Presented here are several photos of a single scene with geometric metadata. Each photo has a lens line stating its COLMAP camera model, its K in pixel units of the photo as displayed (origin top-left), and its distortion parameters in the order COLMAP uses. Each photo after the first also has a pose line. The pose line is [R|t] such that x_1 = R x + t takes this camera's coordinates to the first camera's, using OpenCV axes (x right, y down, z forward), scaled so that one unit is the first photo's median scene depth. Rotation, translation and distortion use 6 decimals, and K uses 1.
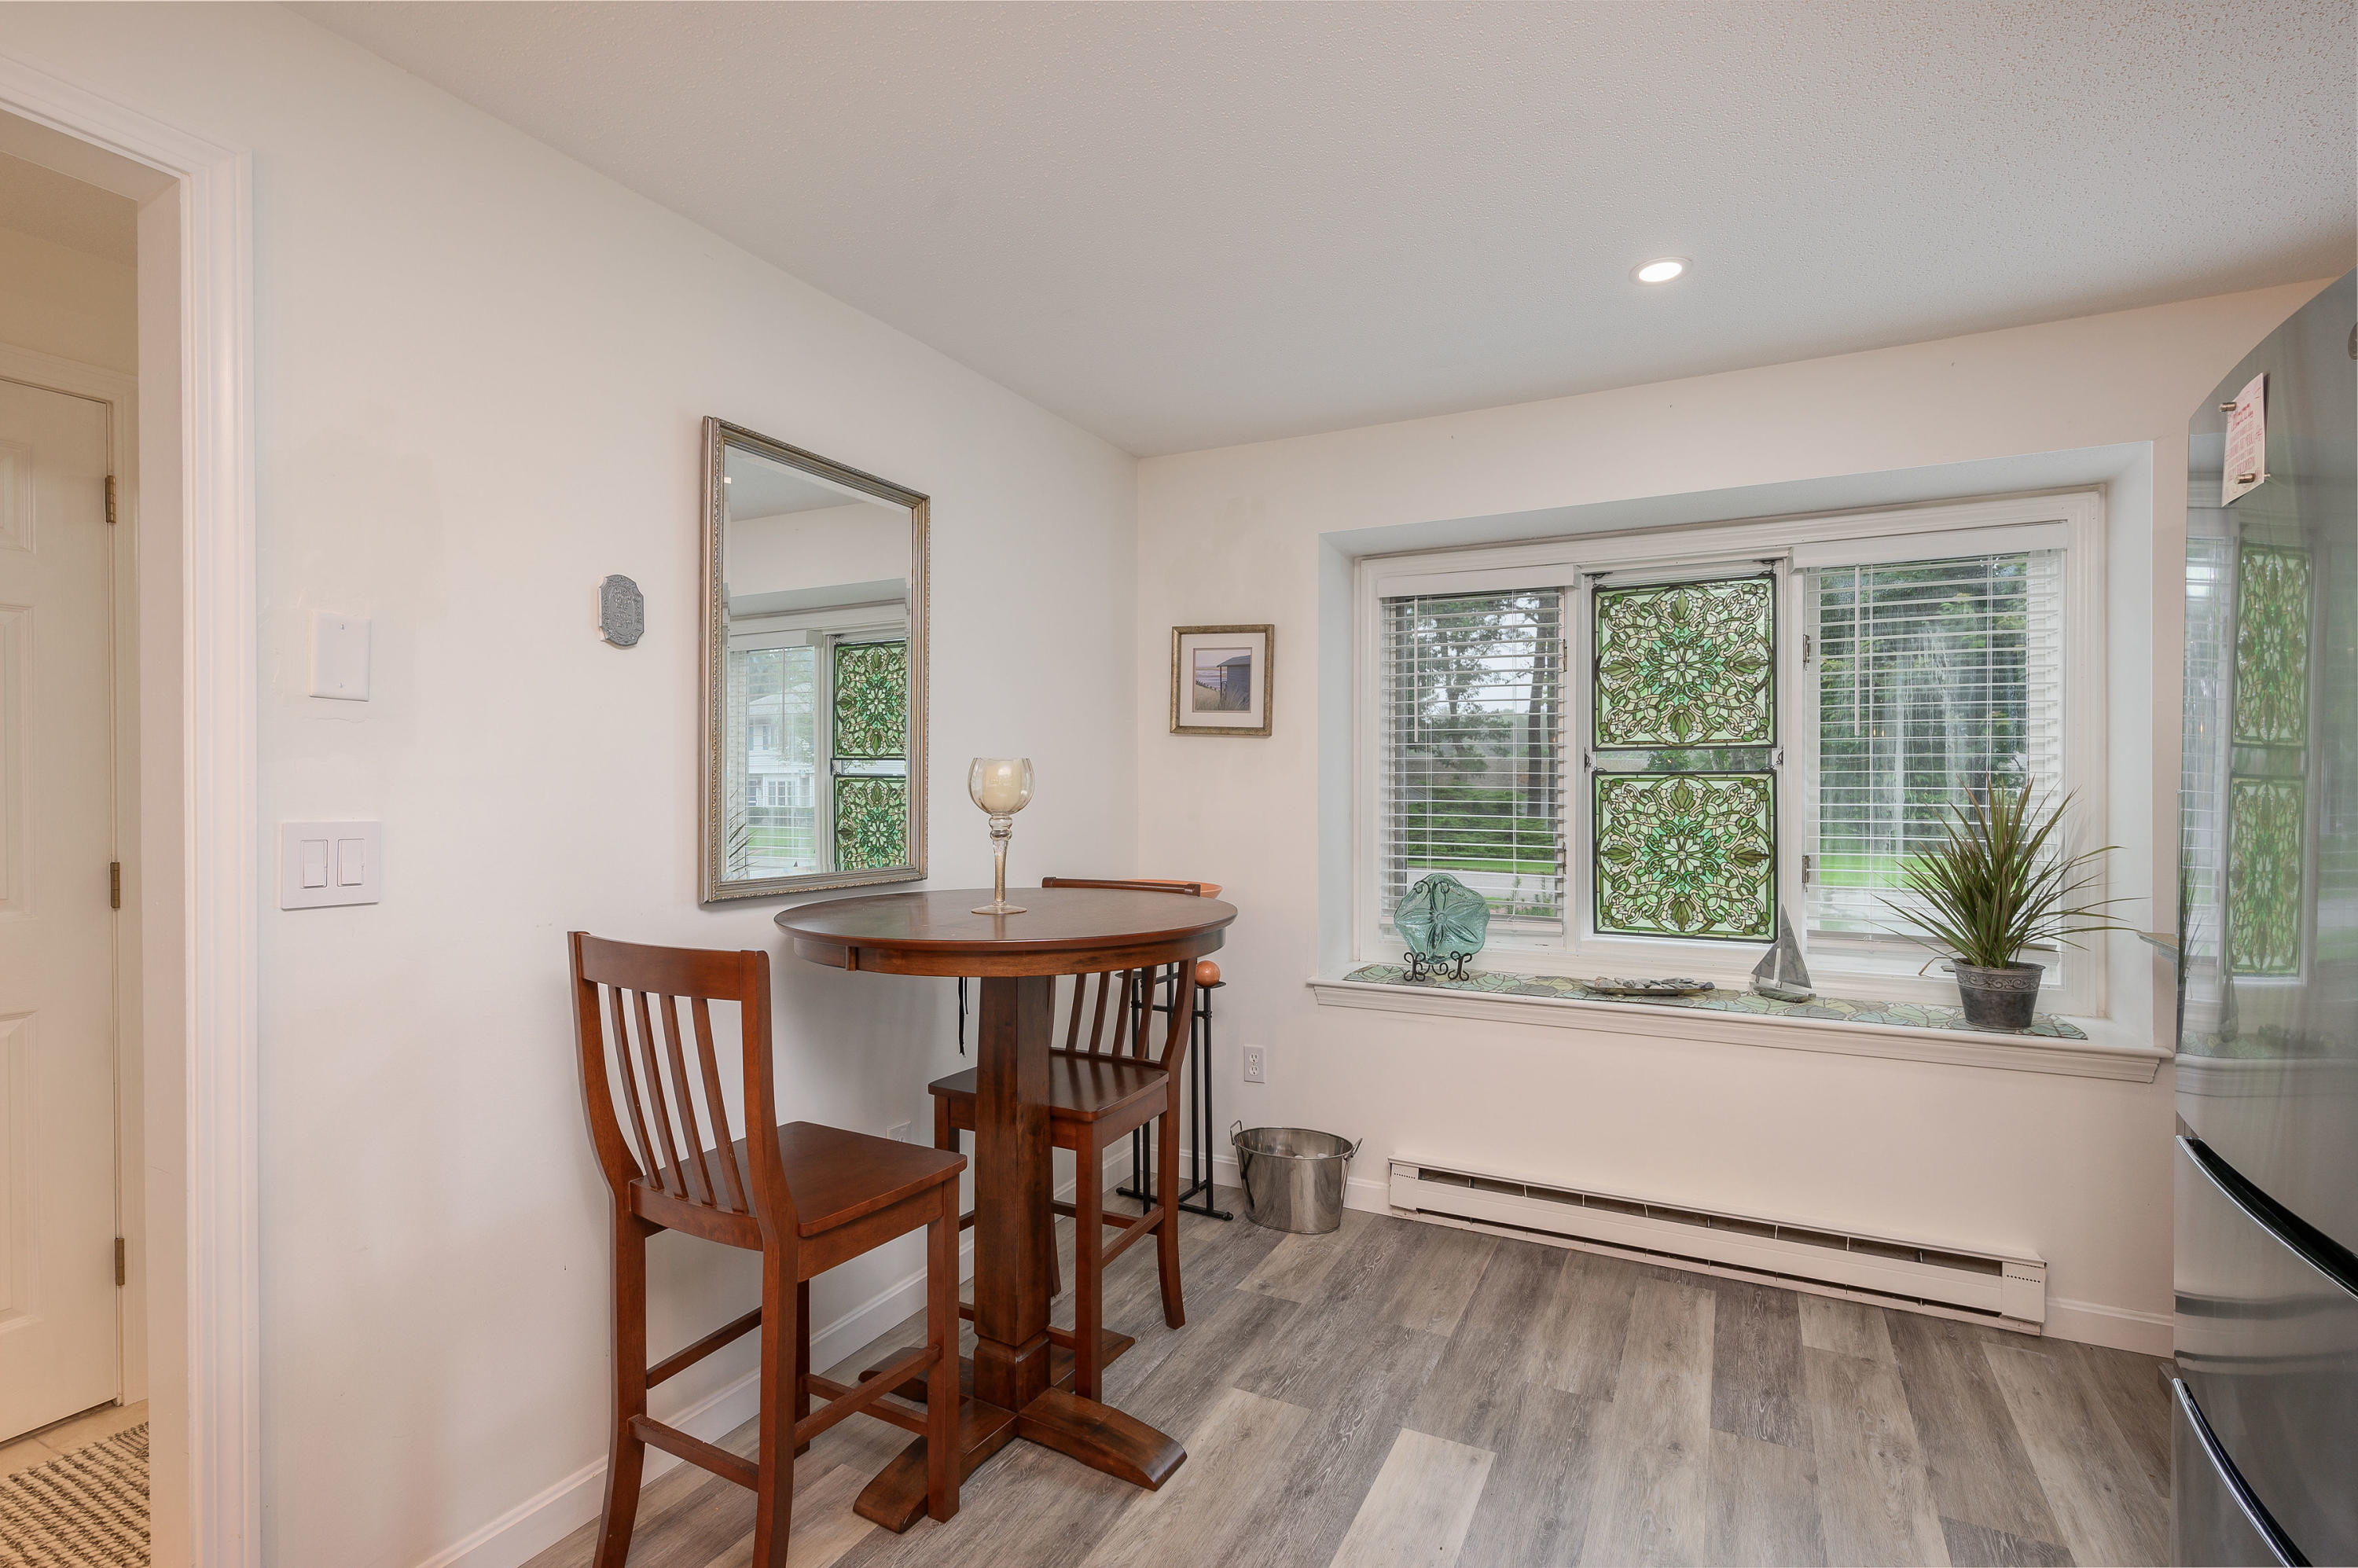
lens RADIAL K [[1095.2, 0, 1179.0], [0, 1095.2, 784.0], [0, 0, 1]] dist [-0.000718, -0.000041]
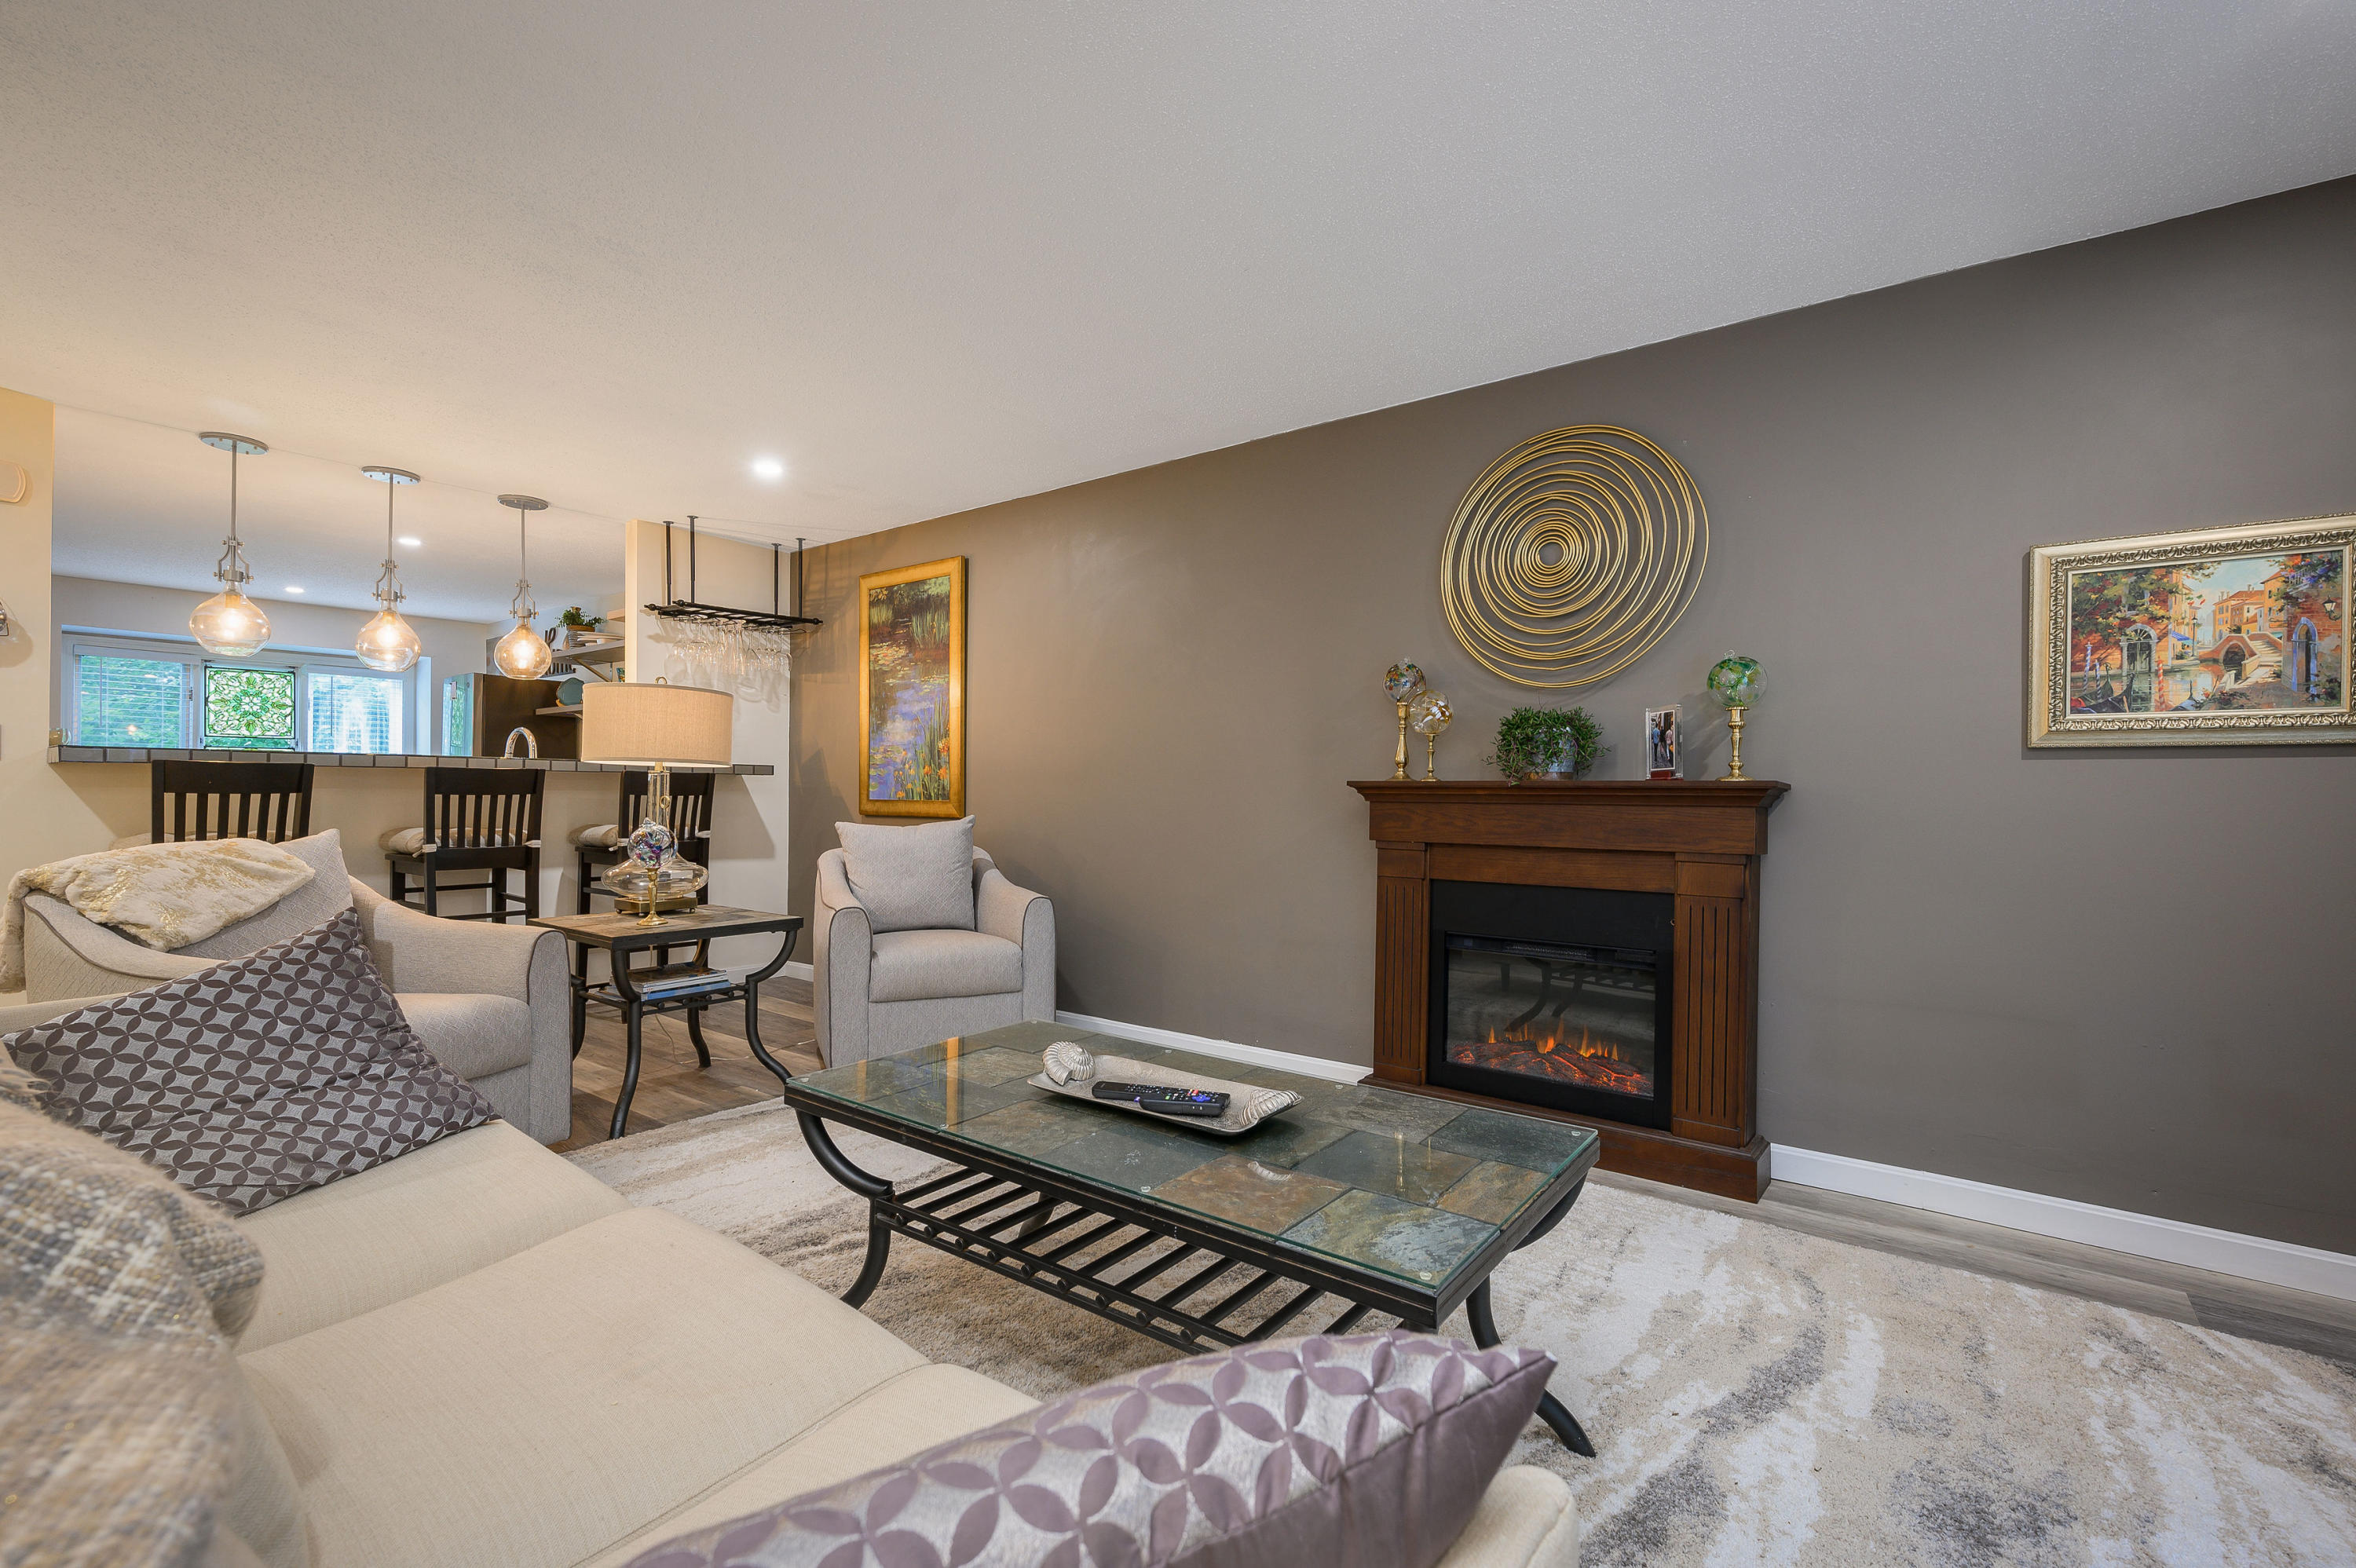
lens RADIAL K [[1029.0, 0, 1178.0], [0, 1029.0, 784.0], [0, 0, 1]] dist [-0.000311, -0.000126]
pose [[0.173861, 0.005777, 0.984753, -1.438126], [-0.011057, 0.999931, -0.003913, 0.057460], [-0.984708, -0.010208, 0.173913, -1.435394]]
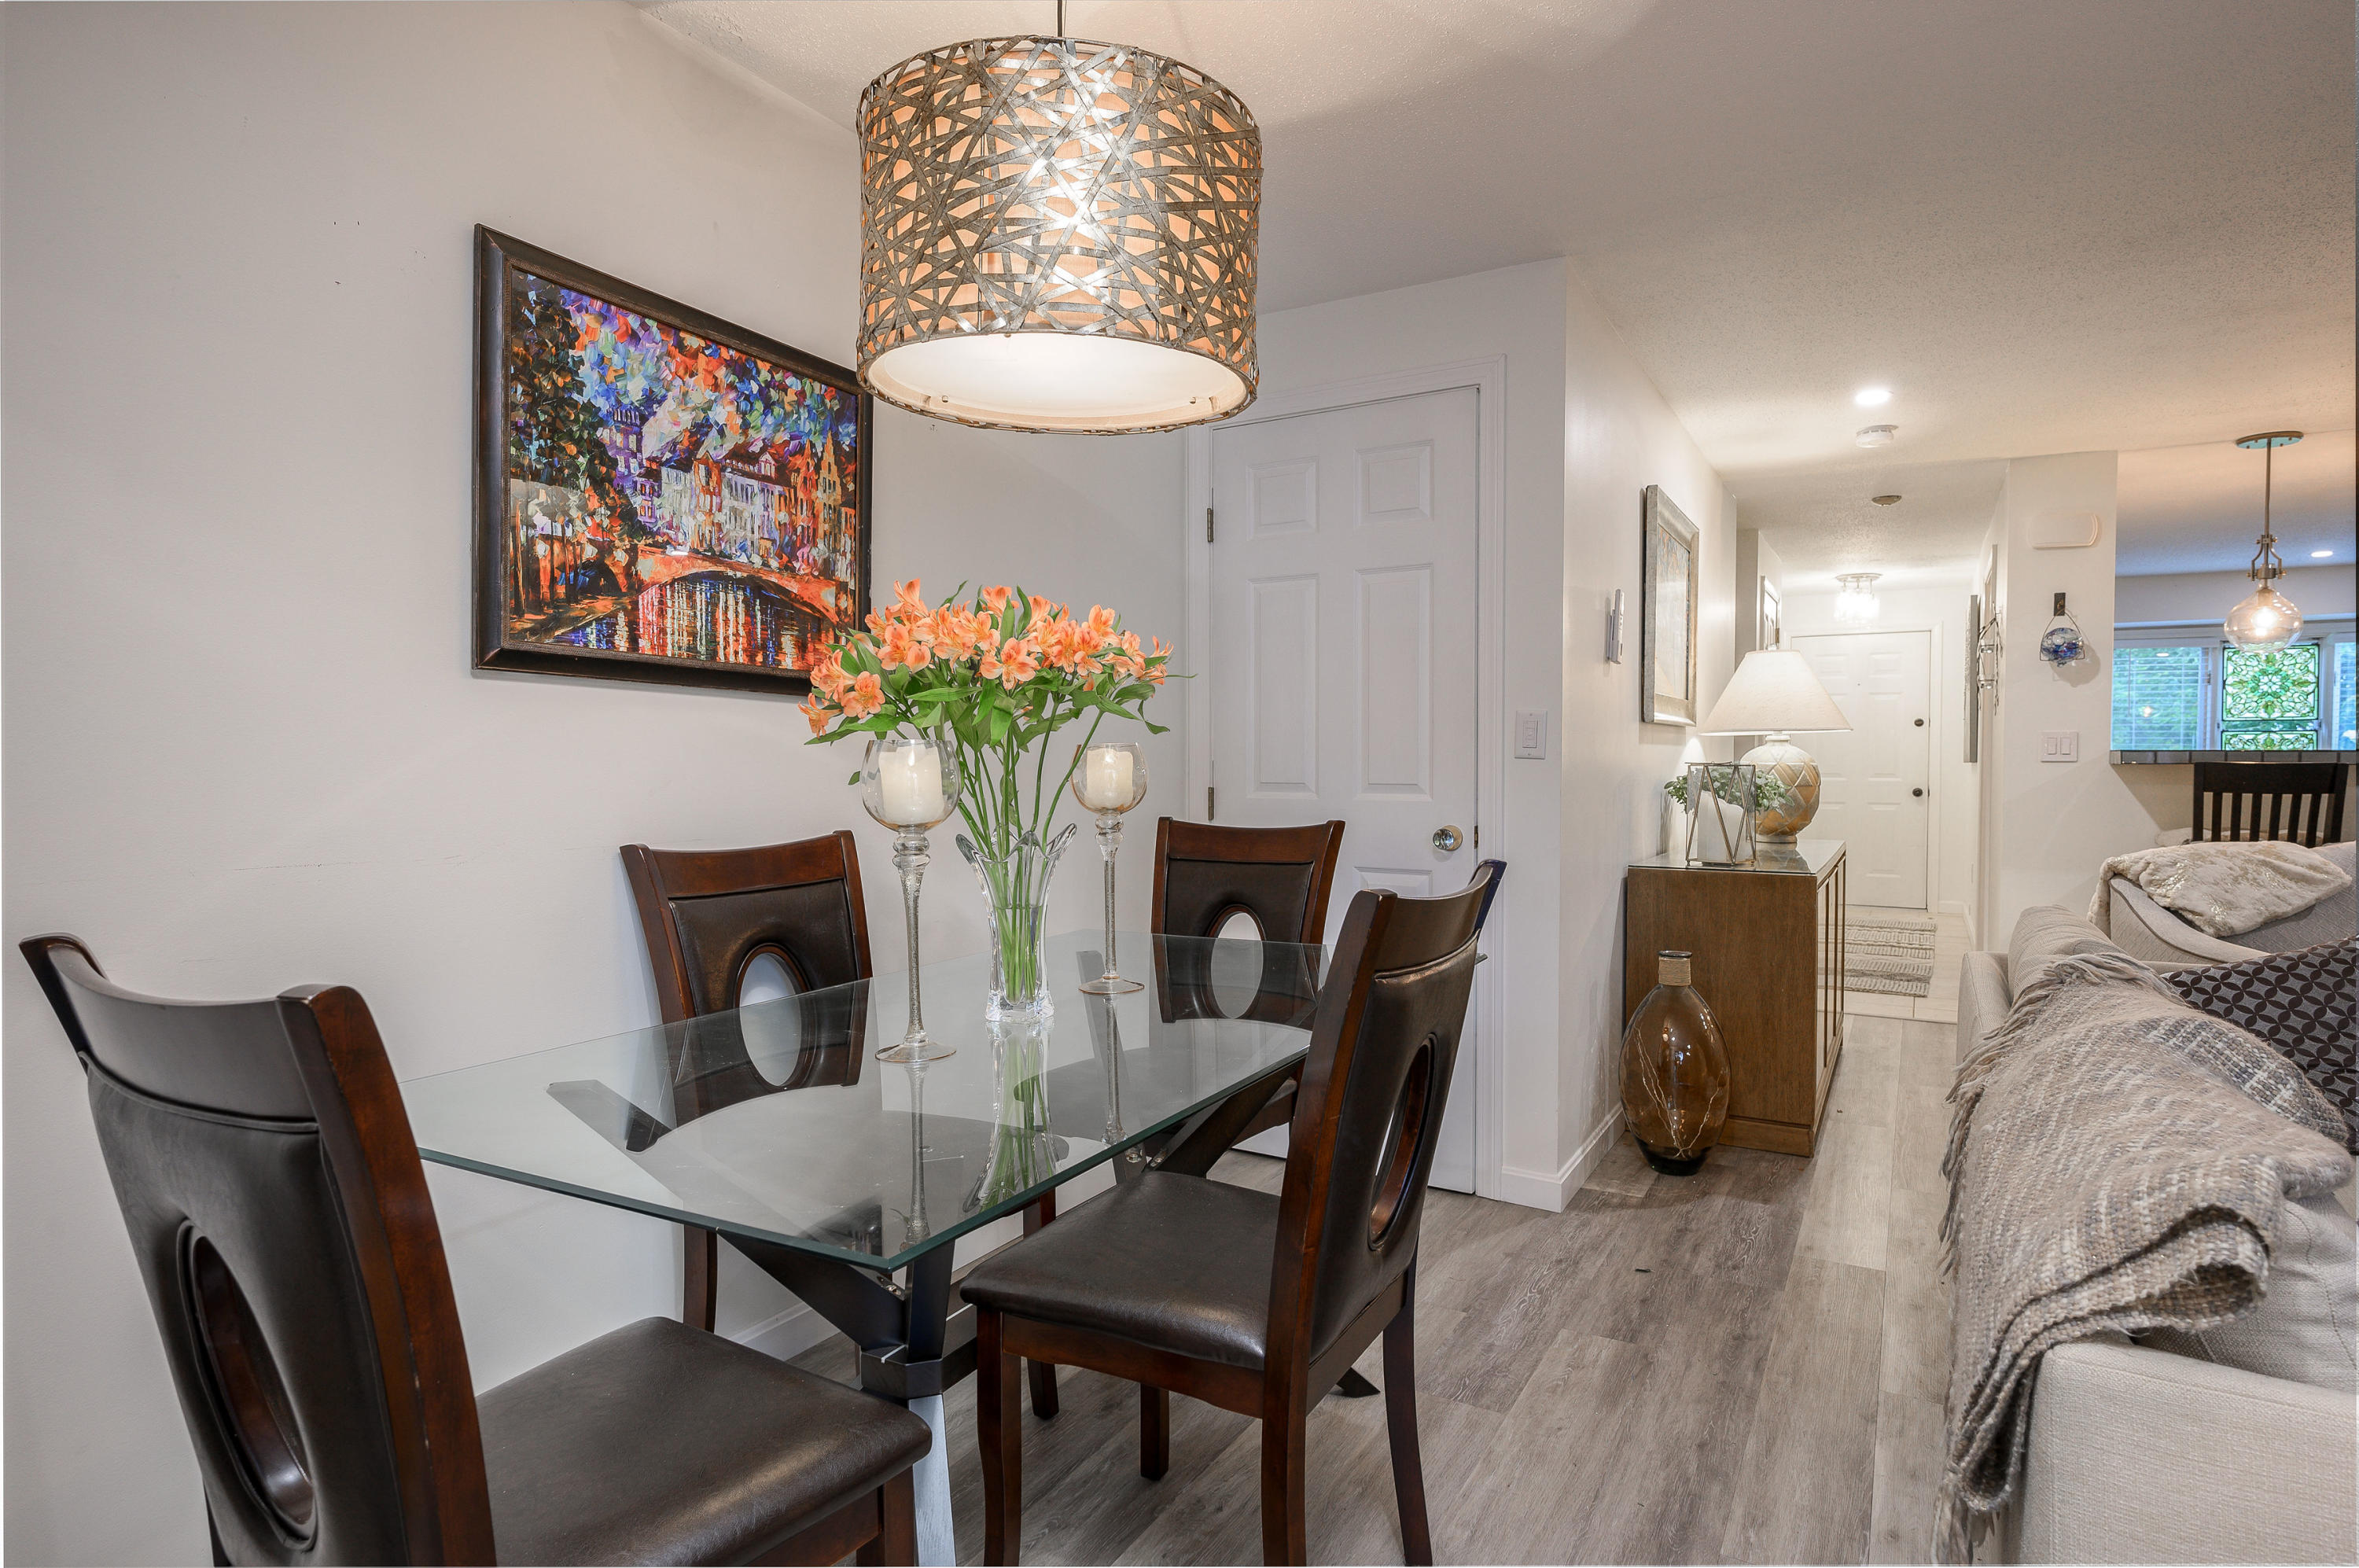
lens RADIAL K [[1235.8, 0, 1189.3], [0, 1235.8, 796.3], [0, 0, 1]] dist [-0.002120, -0.000165]
pose [[0.998788, 0.000371, -0.049227, -1.629333], [0.001436, 0.999326, 0.036671, 0.027978], [0.049207, -0.036697, 0.998114, -1.643120]]
